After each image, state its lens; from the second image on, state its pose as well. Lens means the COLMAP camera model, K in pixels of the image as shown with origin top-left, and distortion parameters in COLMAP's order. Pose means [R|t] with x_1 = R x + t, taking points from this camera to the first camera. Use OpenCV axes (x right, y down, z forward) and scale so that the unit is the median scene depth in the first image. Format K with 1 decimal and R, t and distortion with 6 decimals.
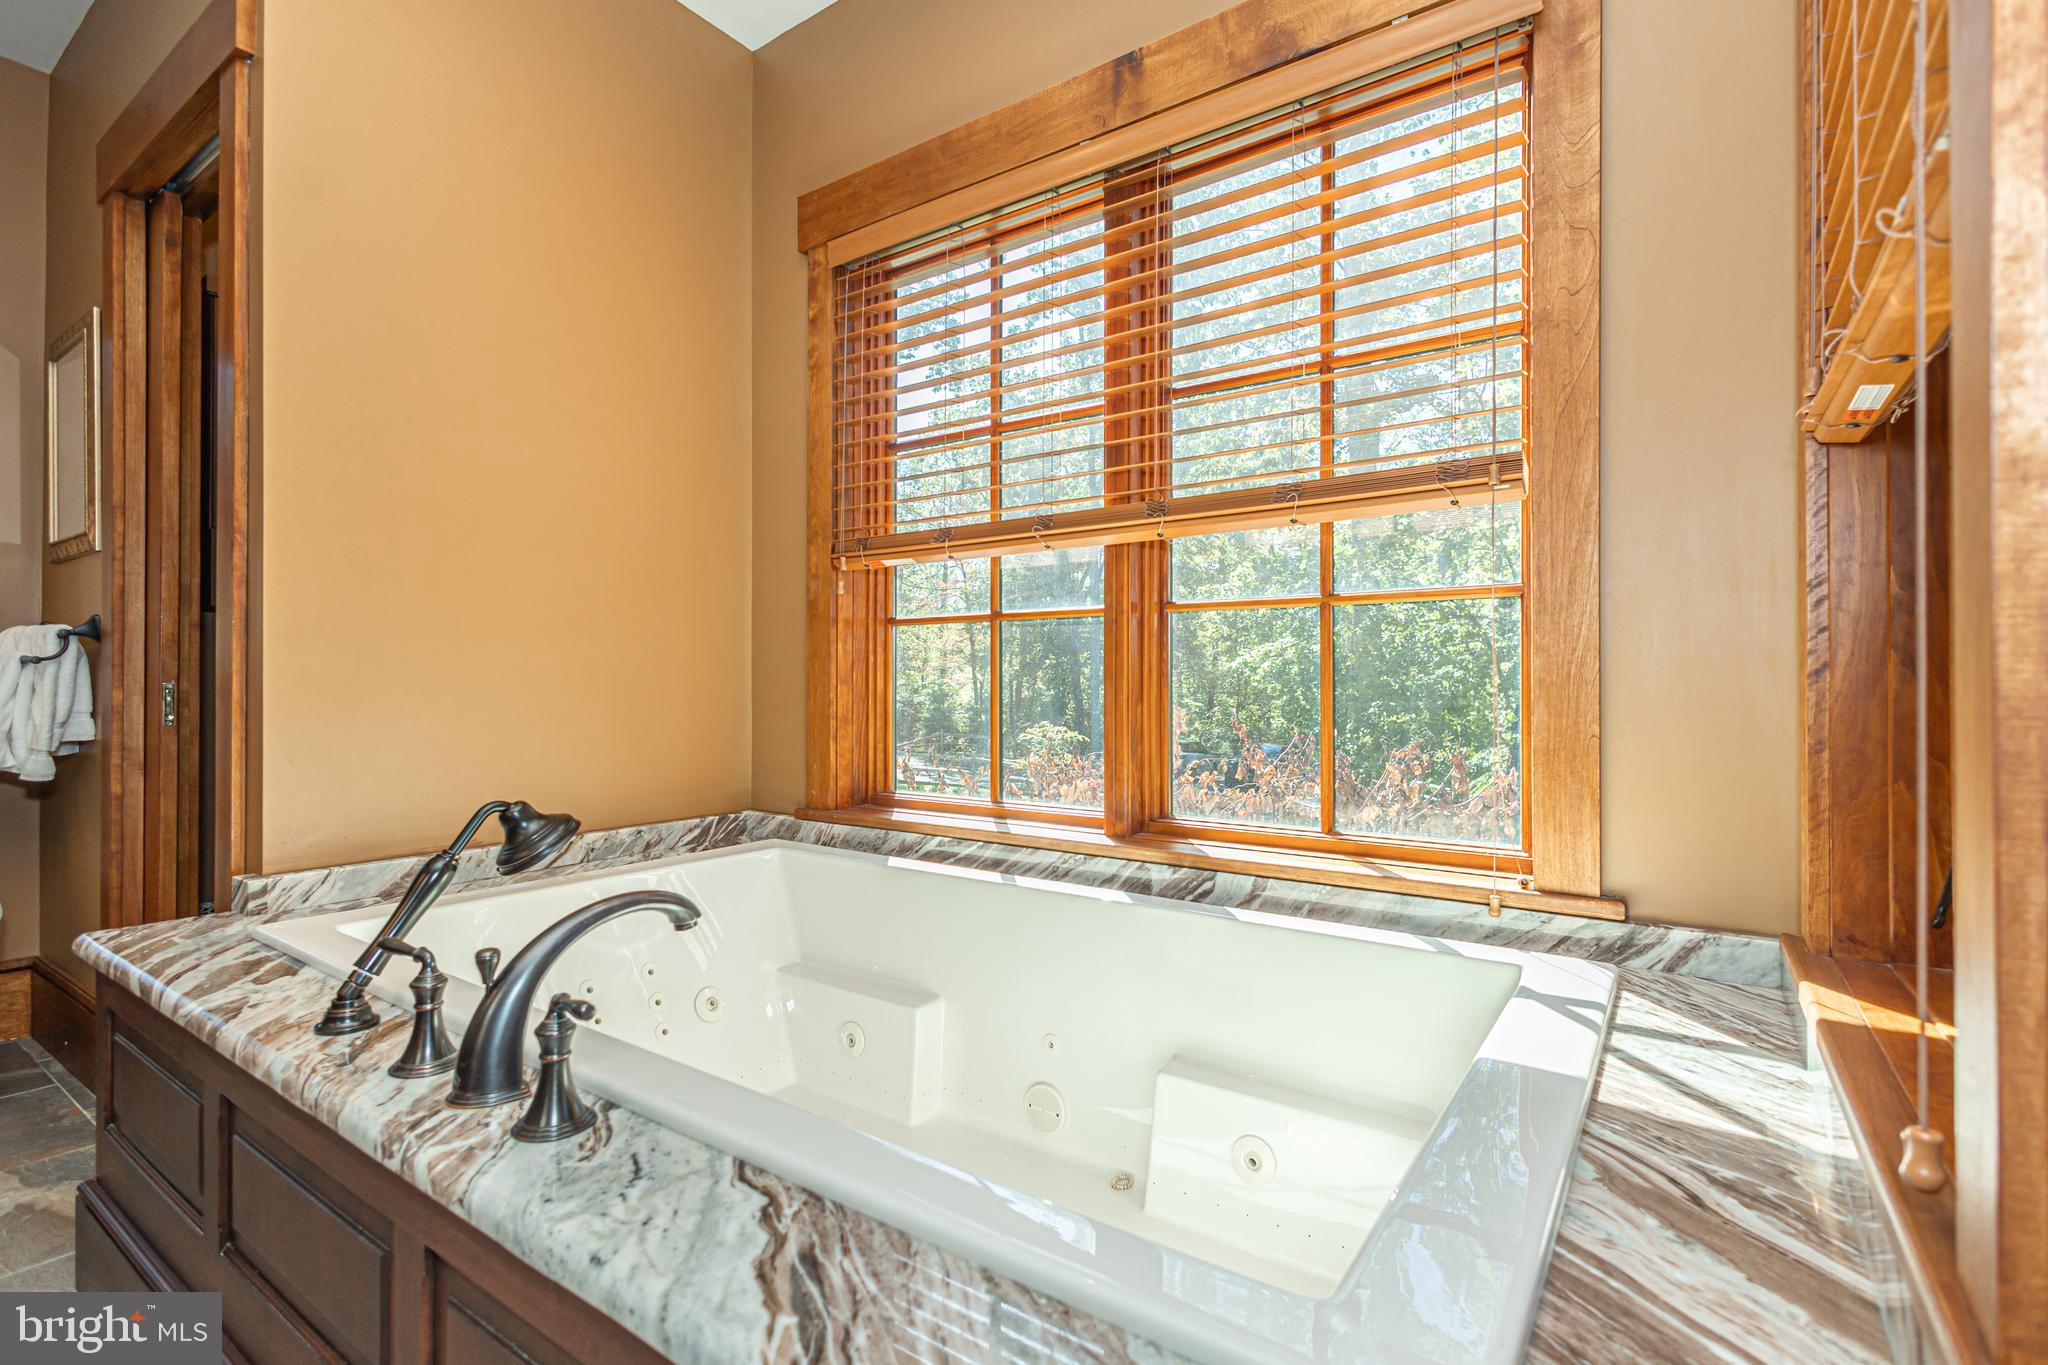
lens RADIAL K [[955.8, 0, 1034.0], [0, 955.8, 690.3], [0, 0, 1]] dist [0.012802, -0.004512]
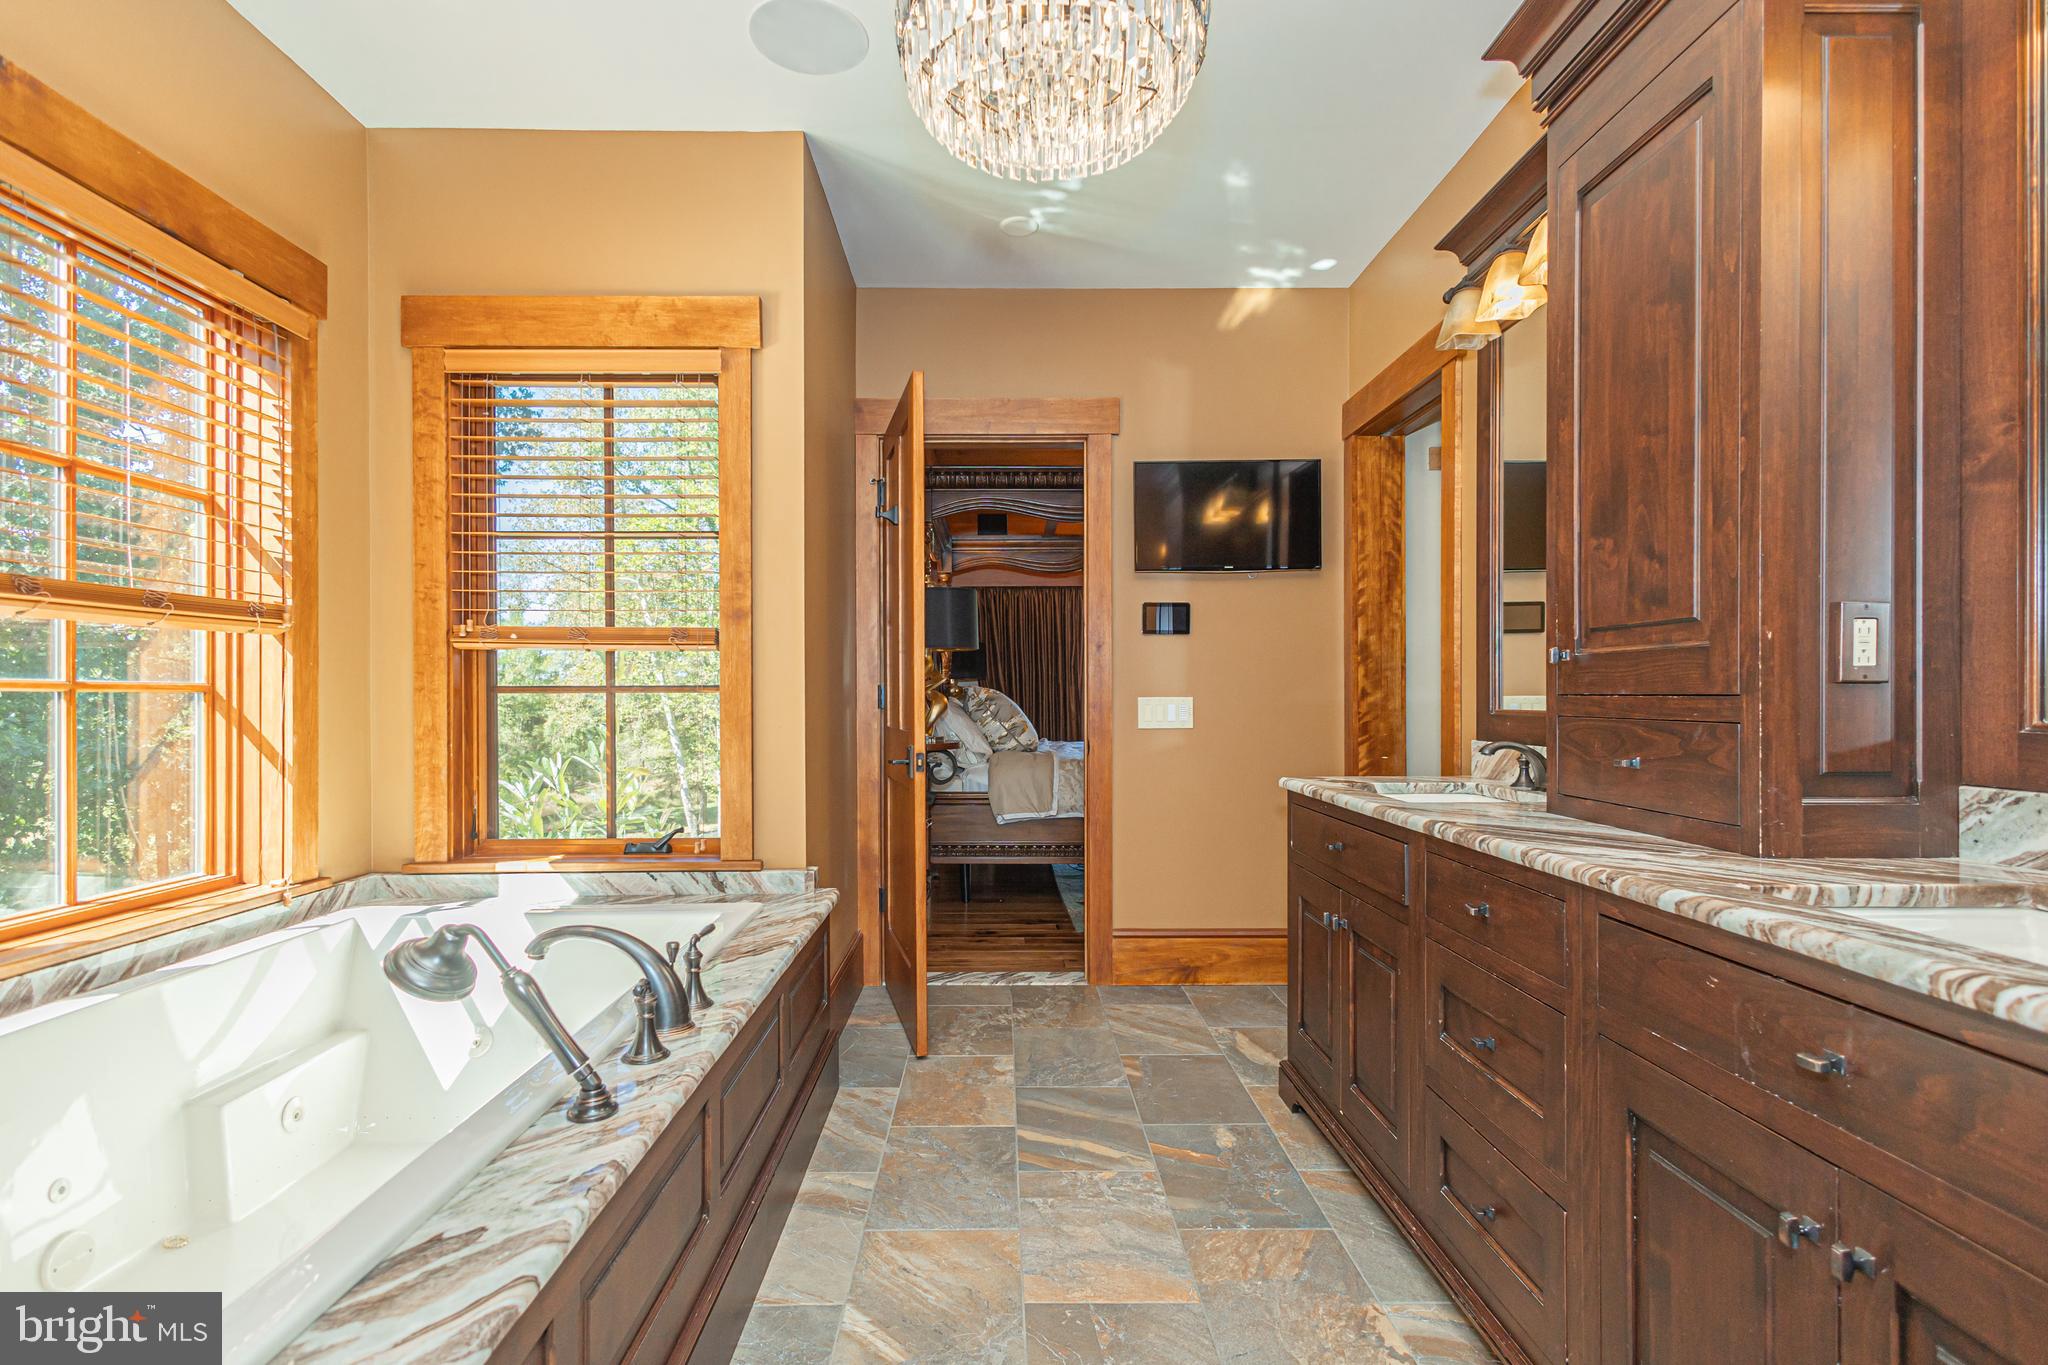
lens RADIAL K [[955.8, 0, 1034.0], [0, 955.8, 690.3], [0, 0, 1]] dist [0.012802, -0.004512]
pose [[-0.609740, 0.001237, 0.792600, -1.134062], [0.003372, 0.999994, 0.001033, -0.085314], [-0.792594, 0.003302, -0.609741, 0.753504]]
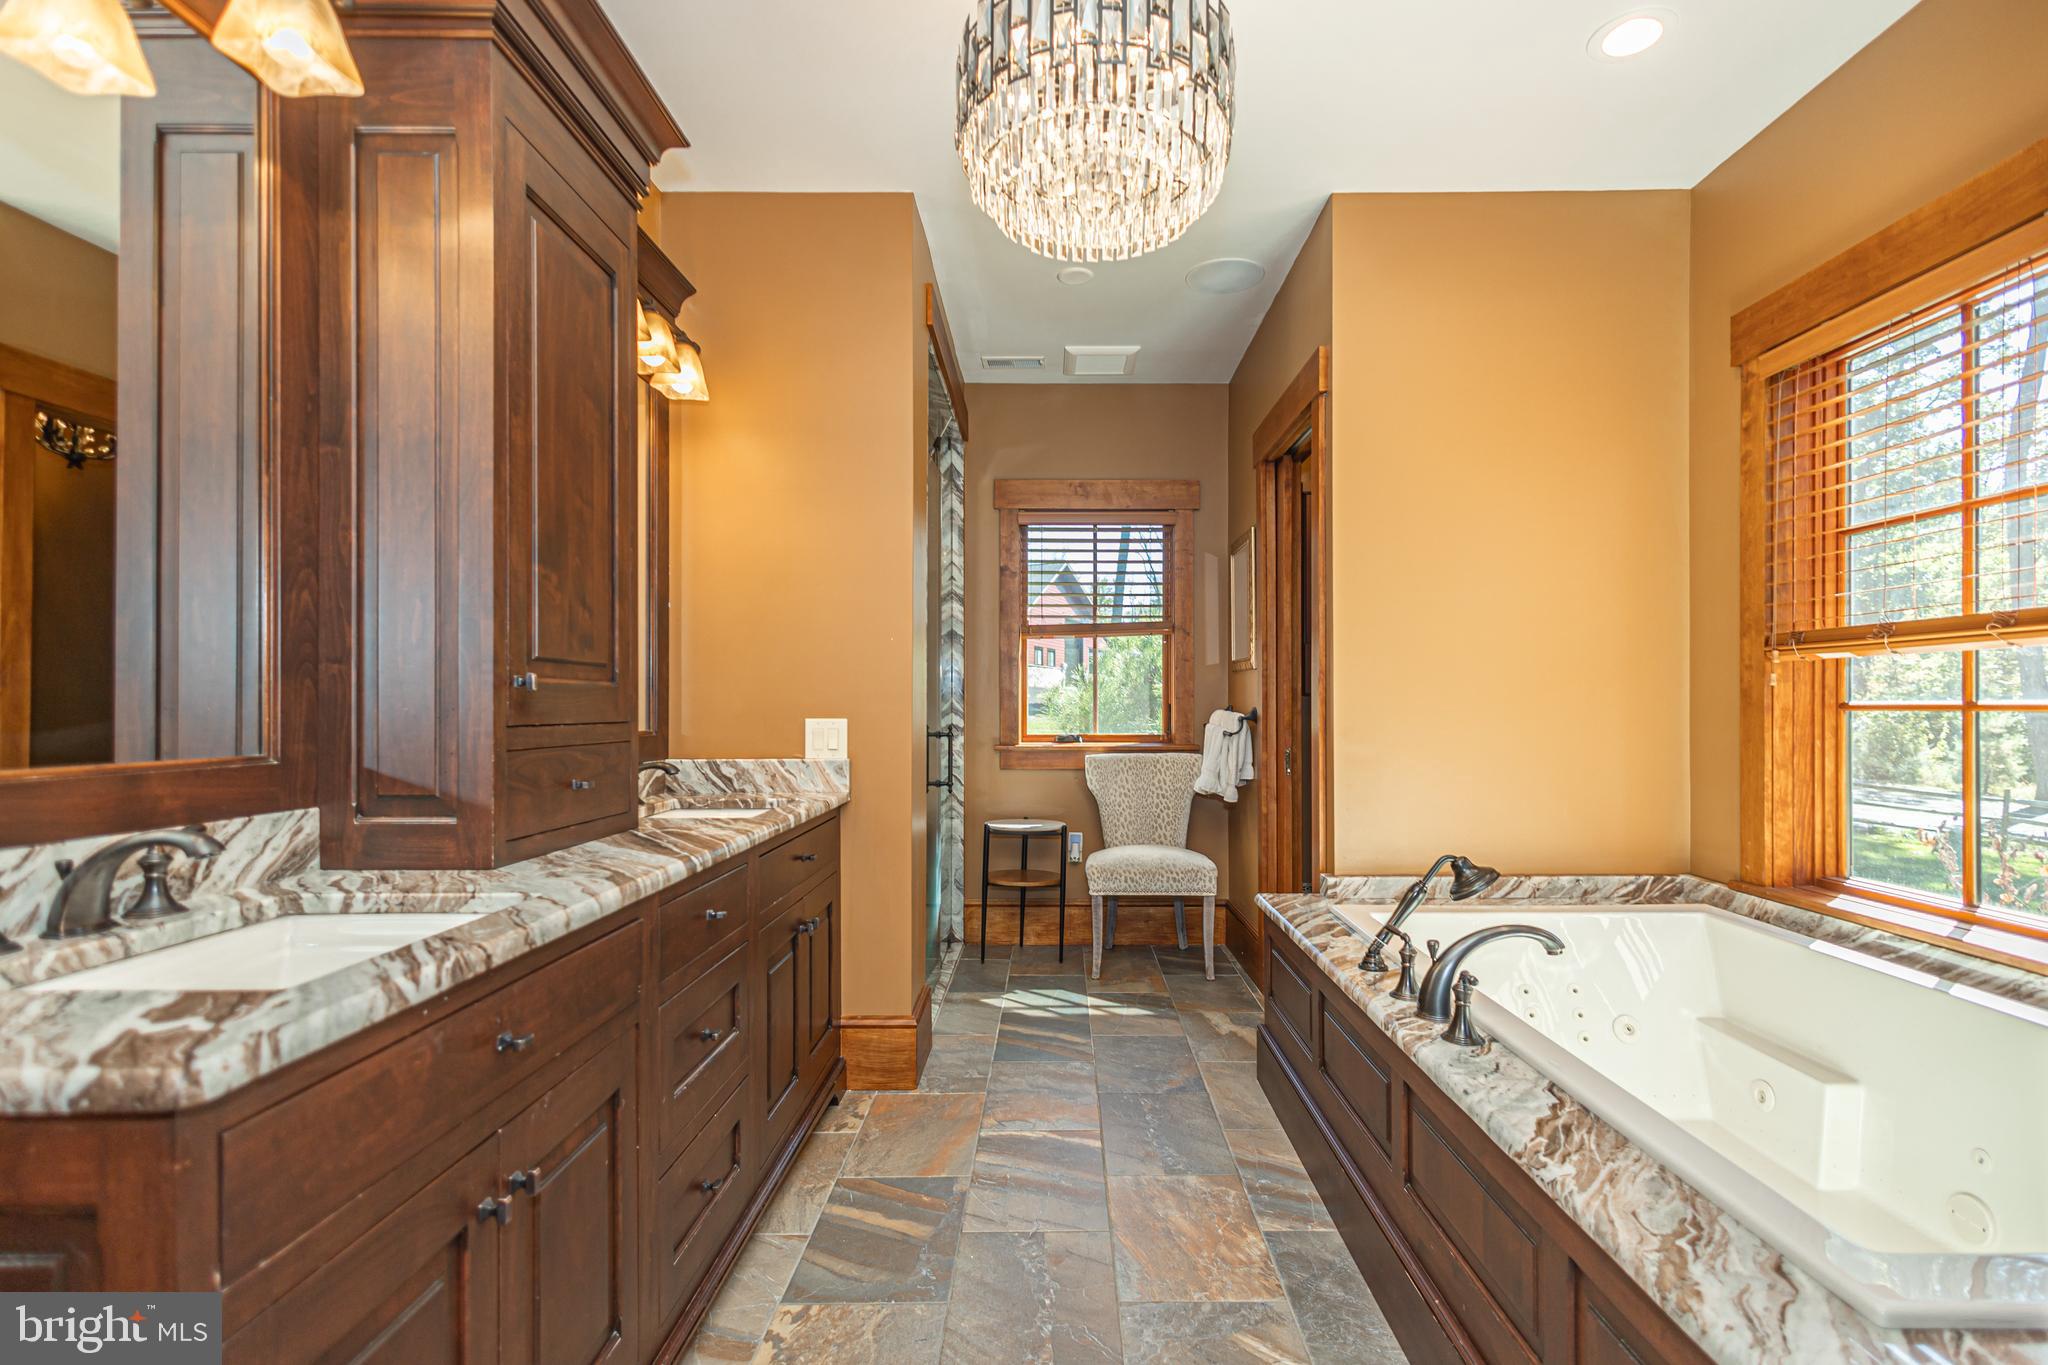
lens RADIAL K [[955.8, 0, 1034.0], [0, 955.8, 690.3], [0, 0, 1]] dist [0.012802, -0.004512]
pose [[0.559701, -0.017322, -0.828514, 0.281413], [0.001269, 0.999798, -0.020046, -0.092509], [0.828694, 0.010168, 0.559610, -0.355869]]
